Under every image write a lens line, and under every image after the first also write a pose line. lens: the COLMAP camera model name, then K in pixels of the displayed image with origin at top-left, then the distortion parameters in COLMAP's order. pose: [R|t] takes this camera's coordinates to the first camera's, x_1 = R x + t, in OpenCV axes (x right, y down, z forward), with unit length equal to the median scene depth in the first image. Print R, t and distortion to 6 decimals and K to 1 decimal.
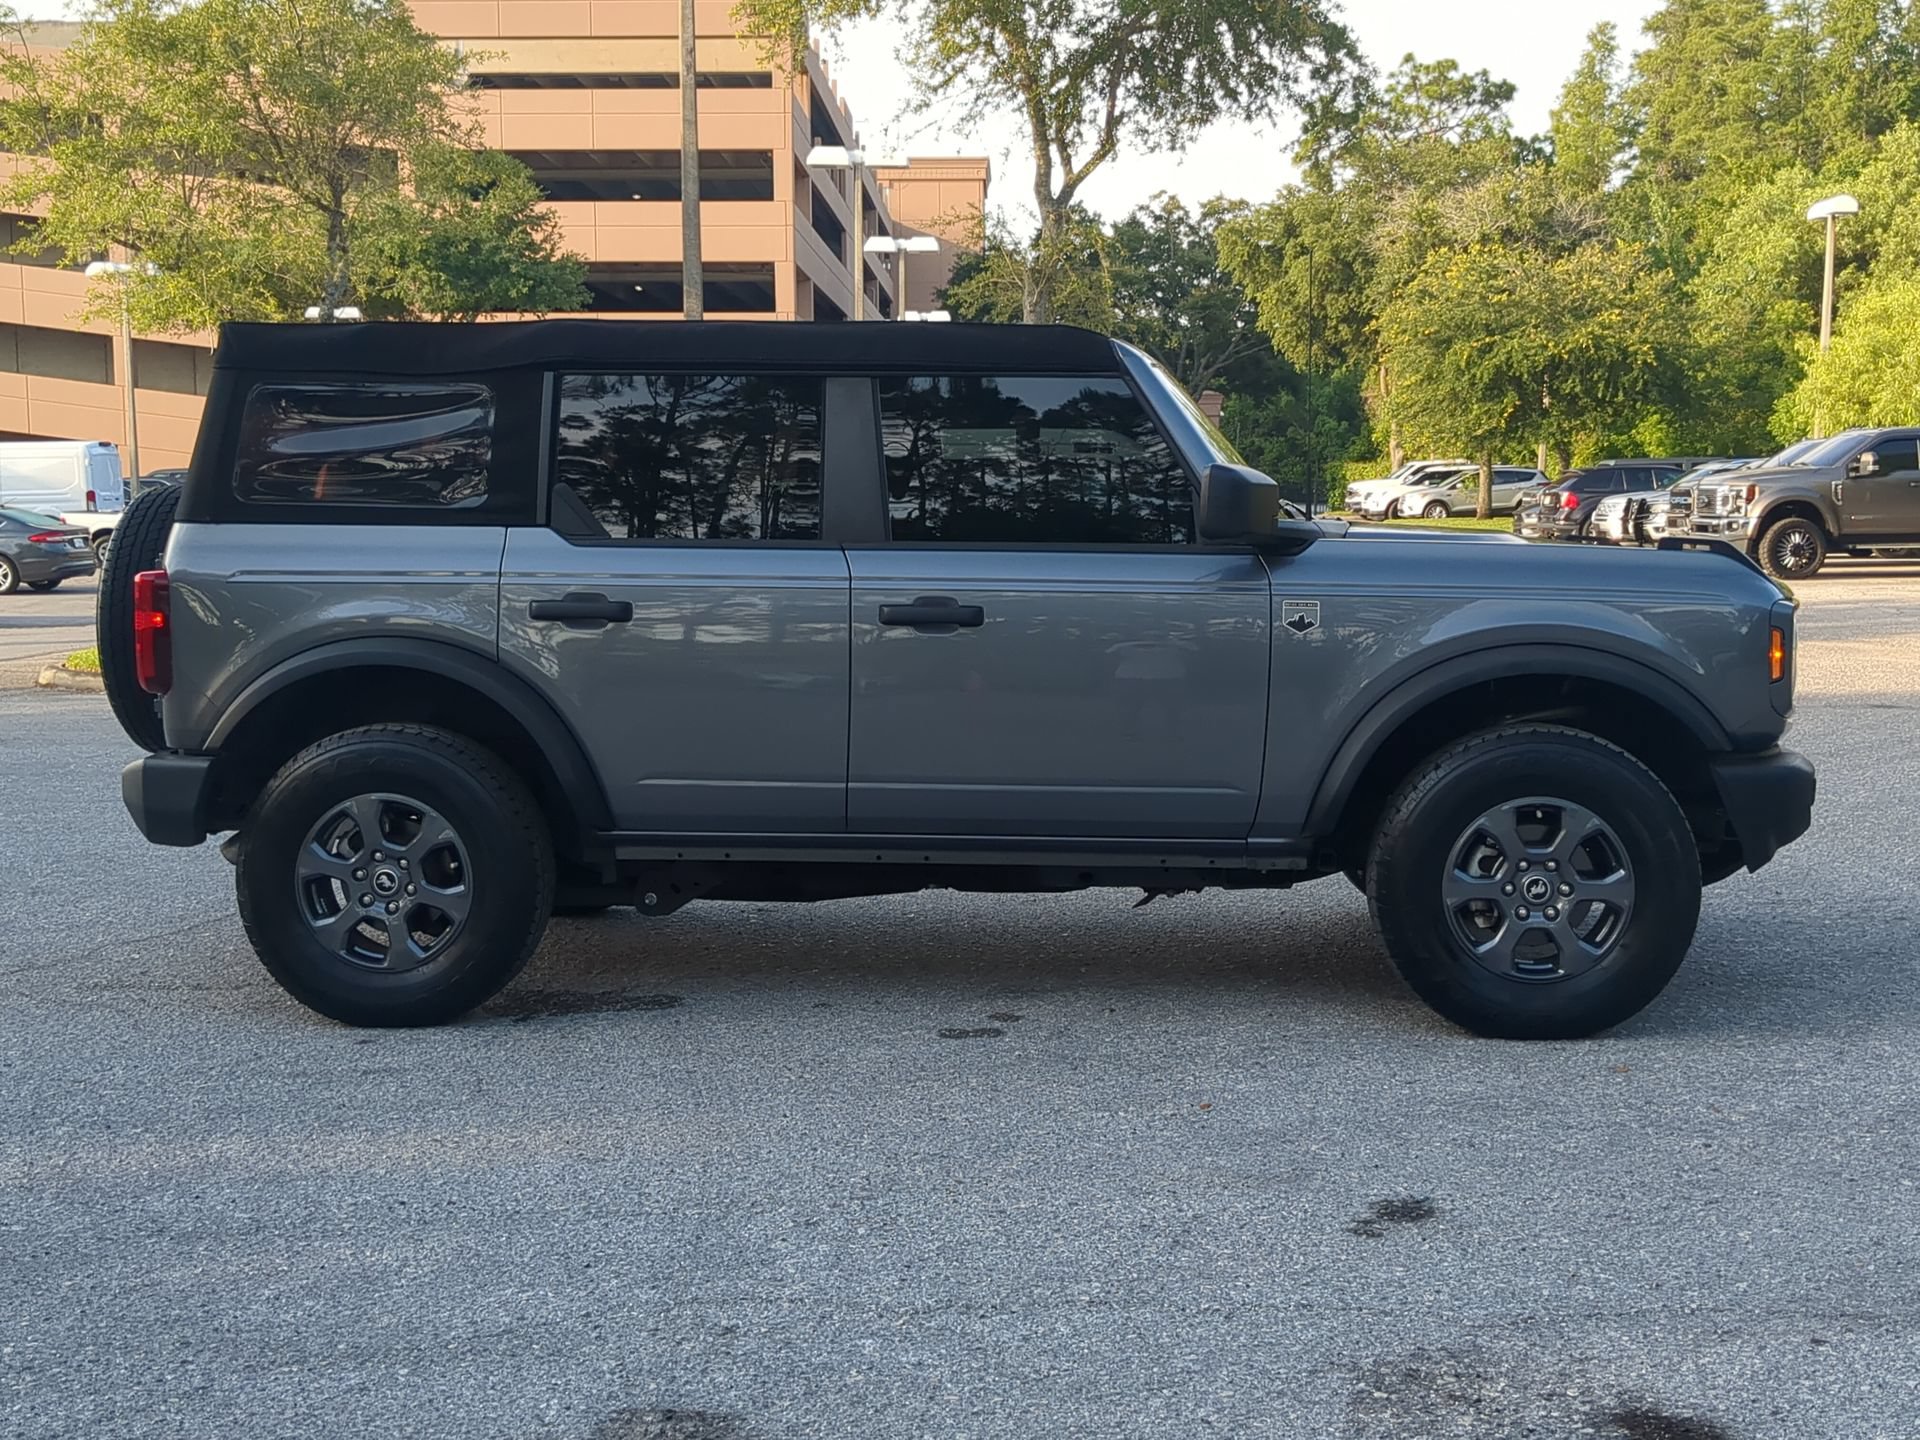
lens RADIAL K [[2244.2, 0, 960.0], [0, 2244.2, 720.0], [0, 0, 1]] dist [0.087142, -0.219347]
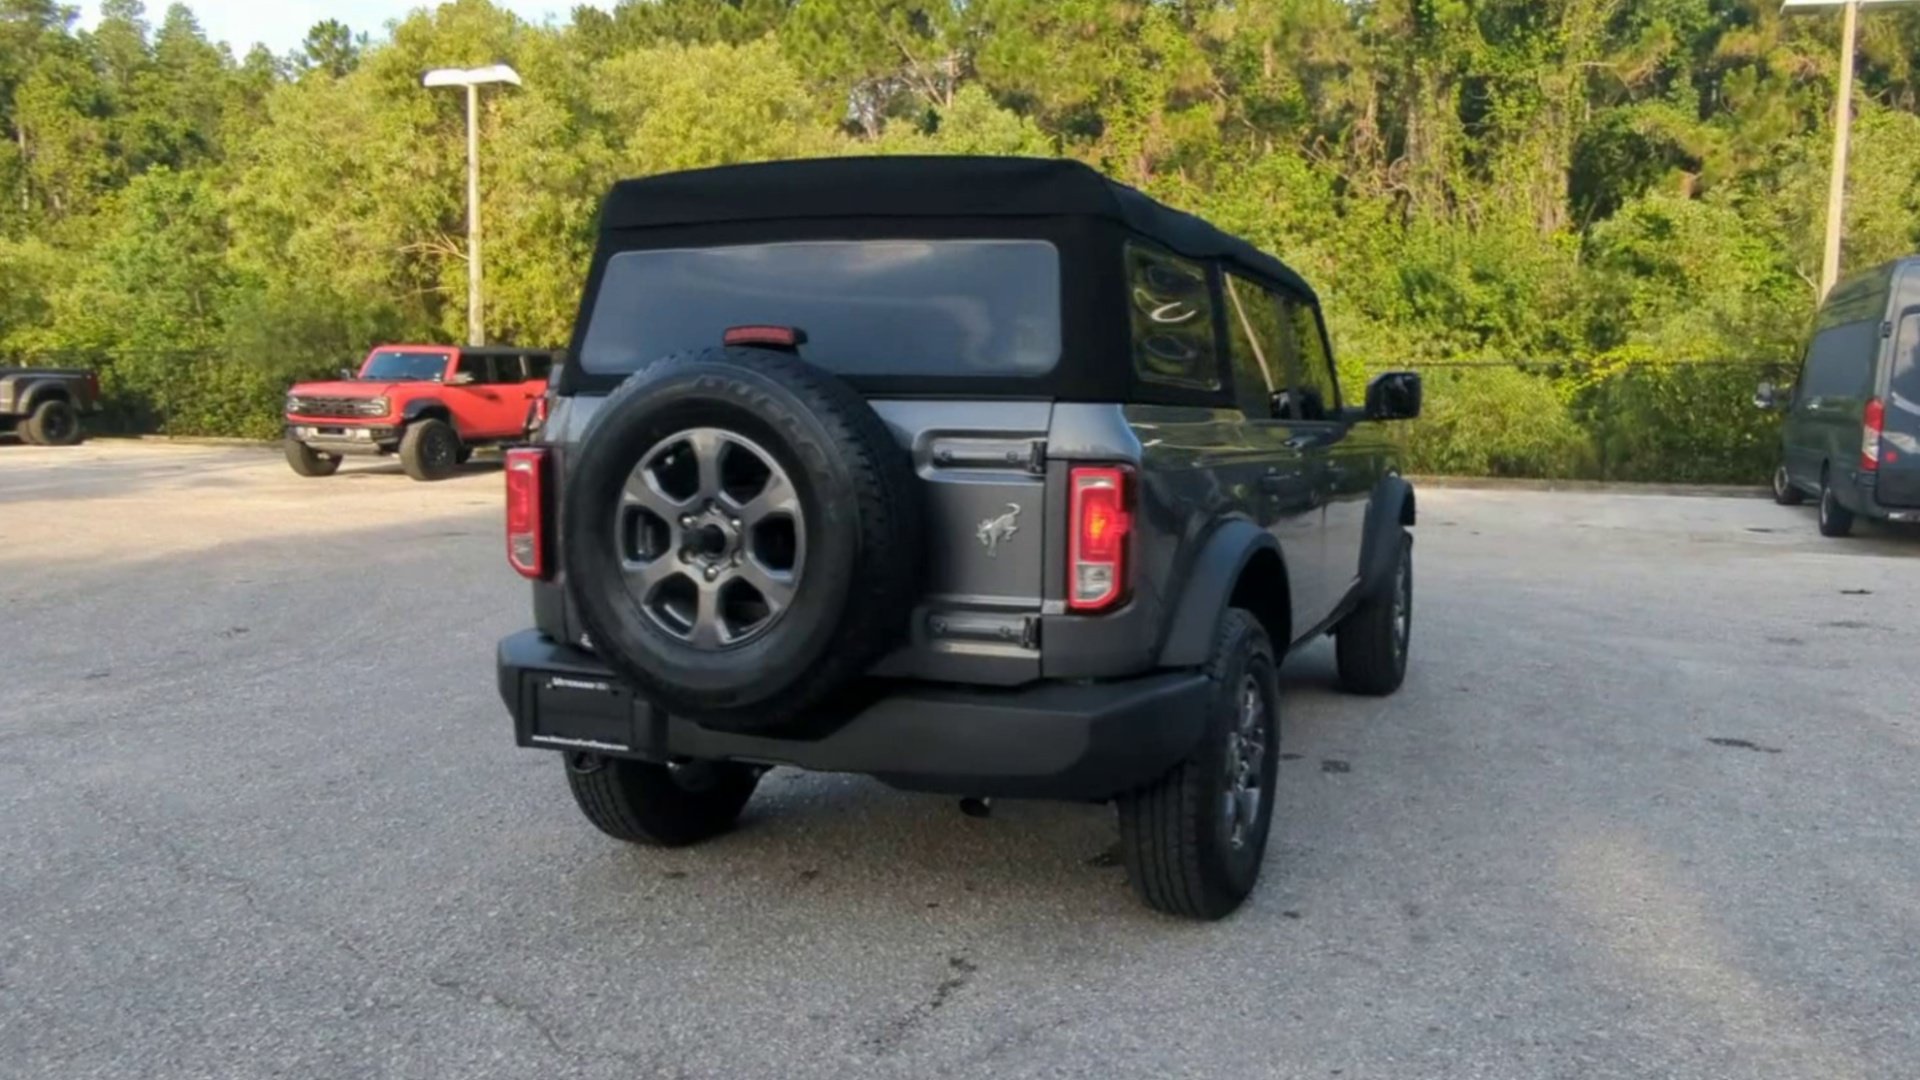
lens RADIAL K [[1399.3, 0, 1087.0], [0, 1399.3, 562.3], [0, 0, 1]] dist [-0.000907, 0.002110]
pose [[0.261411, -0.101490, 0.959877, -0.241467], [0.079588, 0.993337, 0.083353, -0.020831], [-0.961941, 0.054606, 0.267746, 0.250435]]
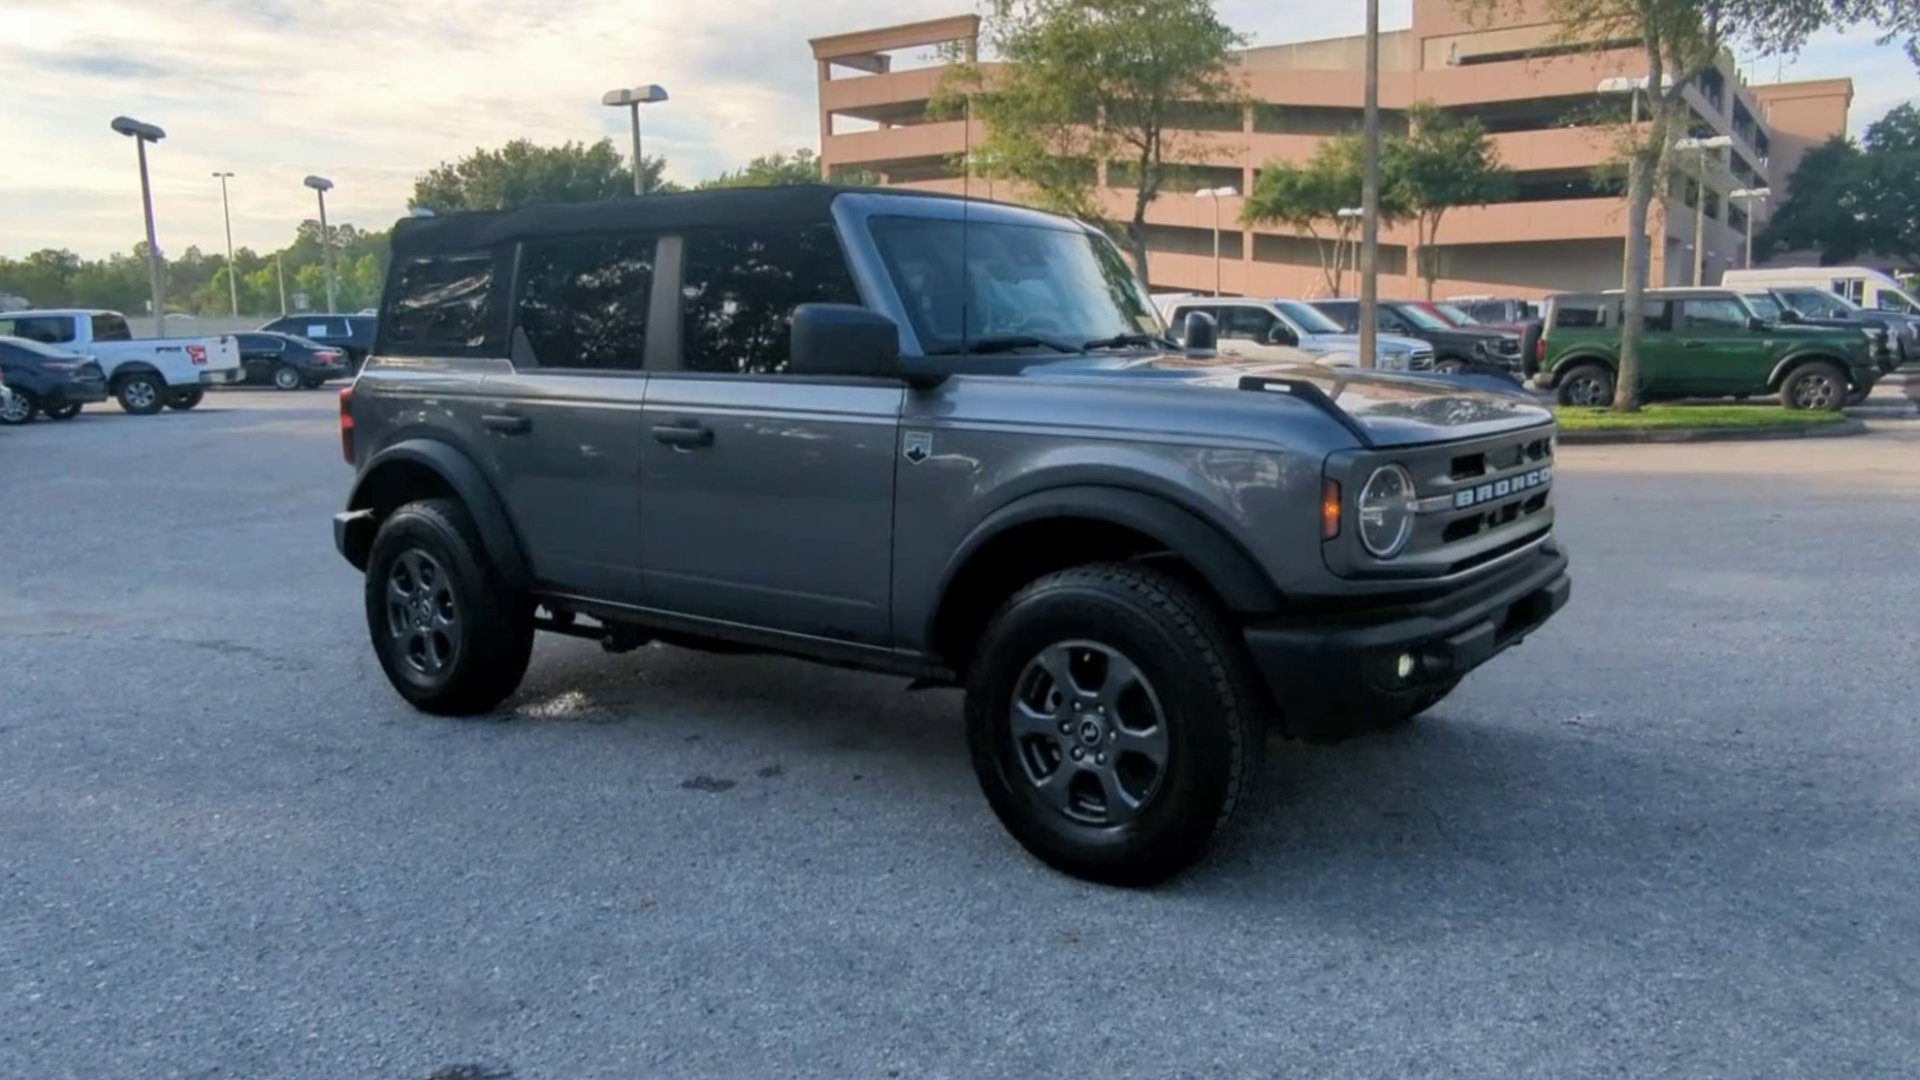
lens RADIAL K [[1340.1, 0, 1088.2], [0, 1340.1, 531.8], [0, 0, 1]] dist [0.004413, -0.006107]
pose [[0.876246, 0.065389, -0.477407, 0.142316], [-0.038073, 0.997048, 0.066684, -0.013915], [0.480358, -0.040255, 0.876148, 0.131105]]
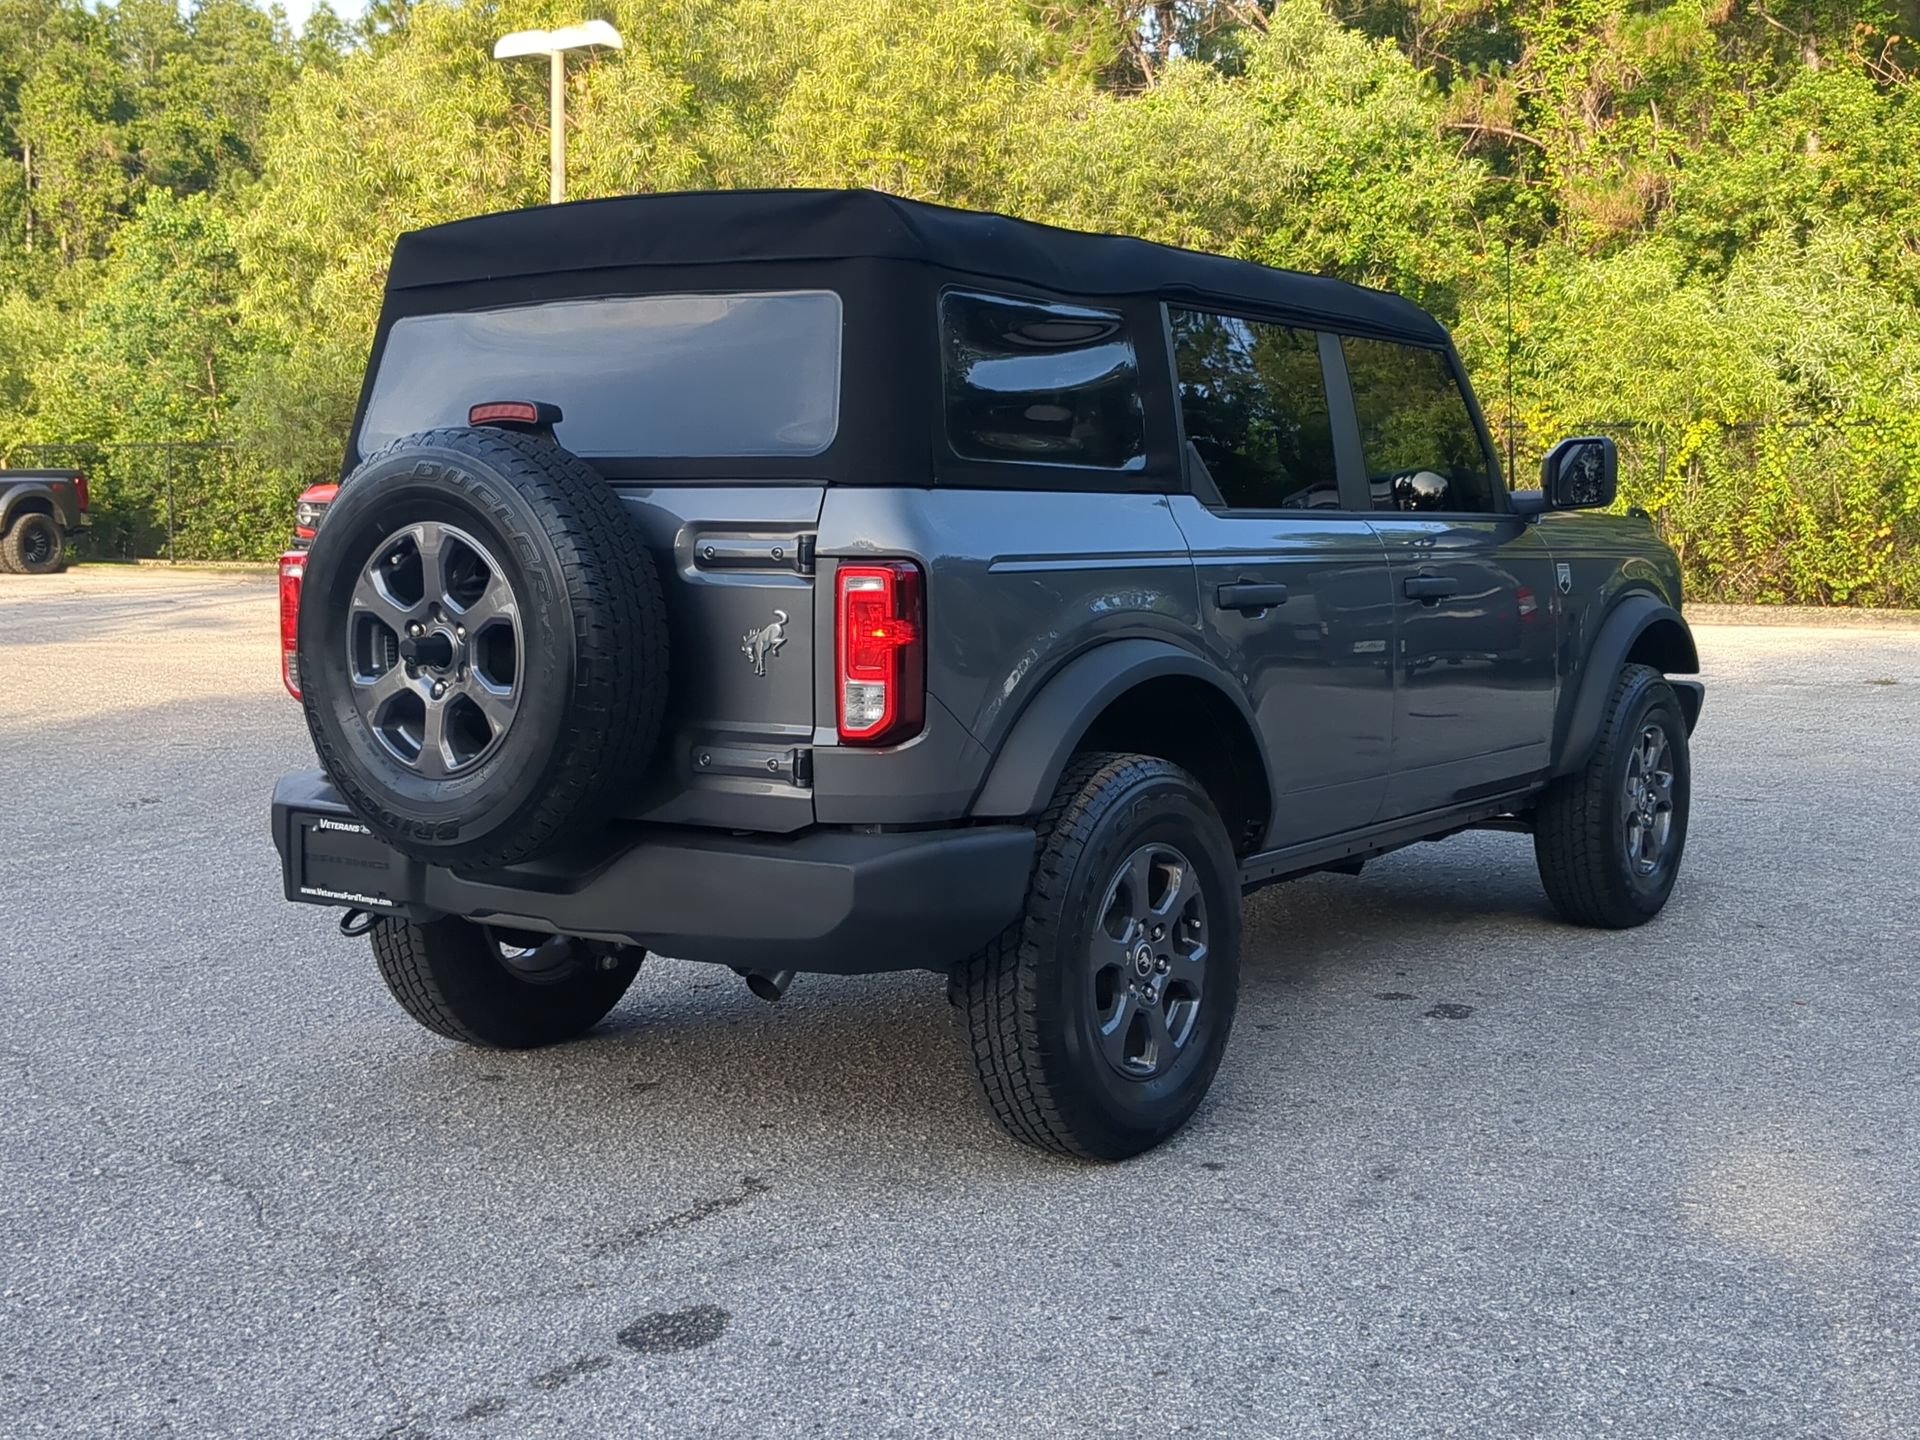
lens RADIAL K [[2267.4, 0, 917.2], [0, 2267.4, 715.4], [0, 0, 1]] dist [0.073114, -0.168035]
pose [[0.516455, -0.076683, 0.852874, -0.264015], [0.081470, 0.995865, 0.040205, -0.013362], [-0.852430, 0.048719, 0.520566, 0.186067]]
